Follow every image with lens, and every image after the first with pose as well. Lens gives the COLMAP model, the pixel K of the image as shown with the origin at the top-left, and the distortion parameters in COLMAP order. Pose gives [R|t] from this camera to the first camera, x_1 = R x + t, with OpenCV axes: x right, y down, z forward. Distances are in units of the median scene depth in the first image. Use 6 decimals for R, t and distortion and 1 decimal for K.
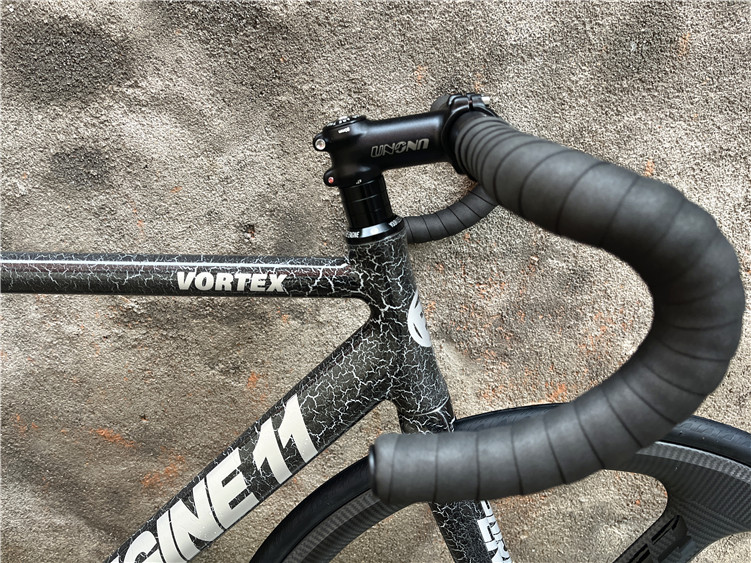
lens RADIAL K [[583.1, 0, 375.7], [0, 583.1, 286.4], [0, 0, 1]] dist [0.057603, -0.096975]
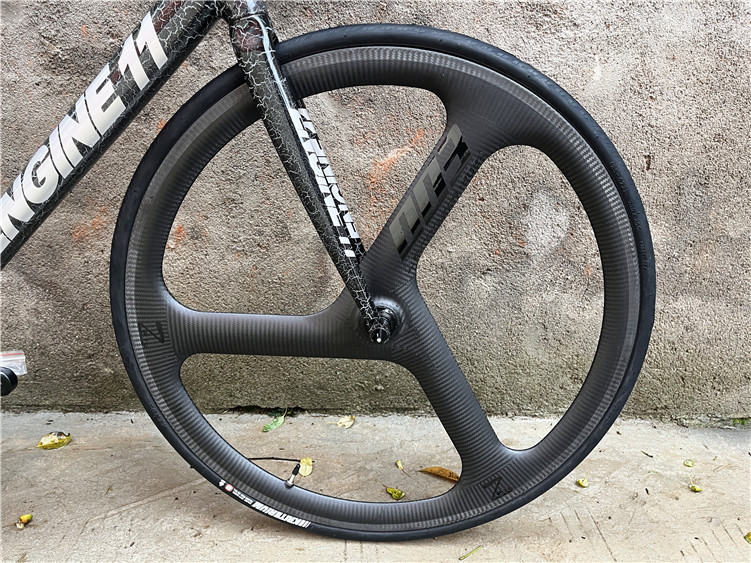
lens RADIAL K [[583.1, 0, 391.1], [0, 583.1, 280.6], [0, 0, 1]] dist [0.057603, -0.096975]
pose [[0.999913, -0.006813, 0.011319, 0.286762], [0.007432, 0.998424, -0.055617, 0.640982], [-0.010922, 0.055697, 0.998388, -0.215209]]
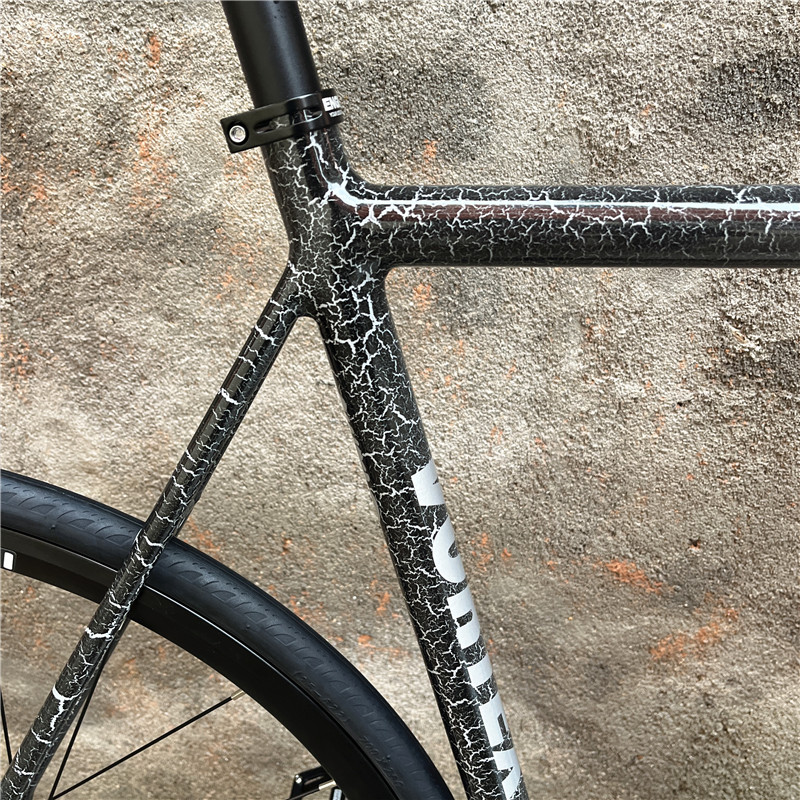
lens RADIAL K [[813.9, 0, 403.0], [0, 813.9, 405.7], [0, 0, 1]] dist [0.020027, 0.000000]
pose [[0.997509, -0.000673, -0.070530, -0.773955], [0.002192, 0.999767, 0.021468, 0.080031], [0.070499, -0.021569, 0.997279, 0.190095]]
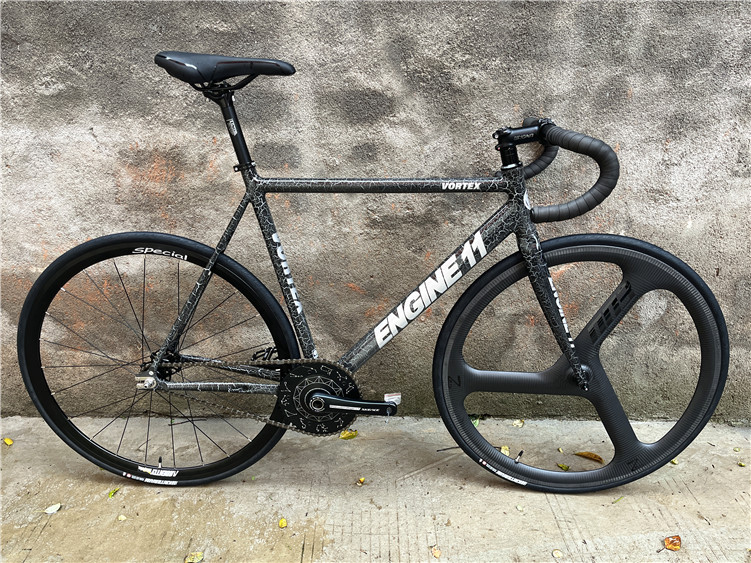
lens RADIAL K [[583.1, 0, 377.4], [0, 583.1, 280.5], [0, 0, 1]] dist [0.057603, -0.096975]
pose [[0.999567, -0.014078, -0.025848, -0.396686], [0.013513, 0.999669, -0.021877, 0.343670], [0.026147, 0.021519, 0.999426, -1.245300]]
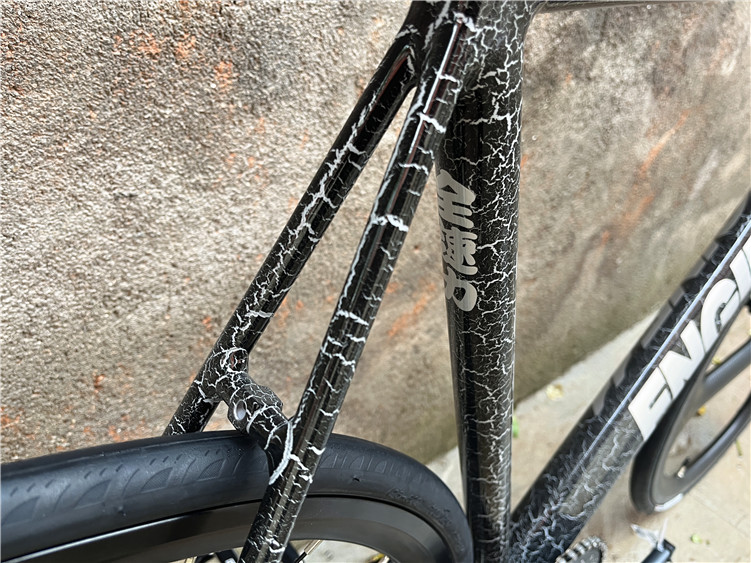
lens RADIAL K [[583.1, 0, 379.6], [0, 583.1, 288.6], [0, 0, 1]] dist [0.057603, -0.096975]
pose [[0.763721, -0.334711, 0.551995, -1.092704], [0.187234, 0.933177, 0.306797, 0.027841], [-0.617798, -0.130955, 0.775356, 0.496905]]
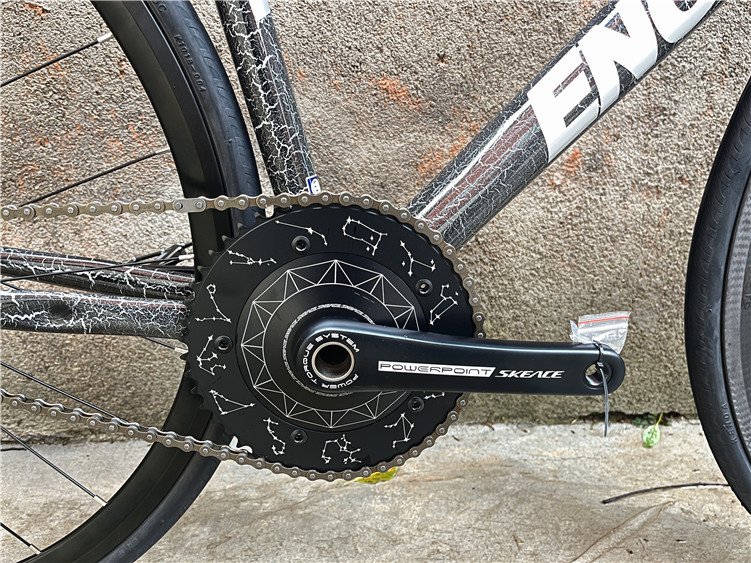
lens RADIAL K [[583.1, 0, 374.4], [0, 583.1, 284.9], [0, 0, 1]] dist [0.057603, -0.096975]
pose [[0.997574, -0.028418, 0.063542, -0.666885], [0.032655, 0.997241, -0.066661, 0.706719], [-0.061472, 0.068574, 0.995750, 0.291698]]
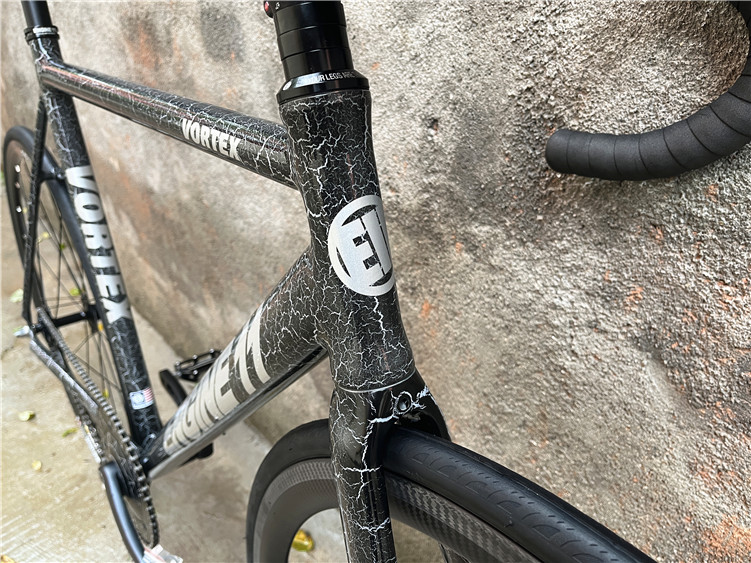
lens RADIAL K [[583.1, 0, 369.2], [0, 583.1, 281.9], [0, 0, 1]] dist [0.057603, -0.096975]
pose [[0.641746, 0.323082, -0.695543, 0.381859], [-0.267294, 0.944292, 0.192007, -0.024442], [0.718830, 0.062695, 0.692353, 0.399177]]
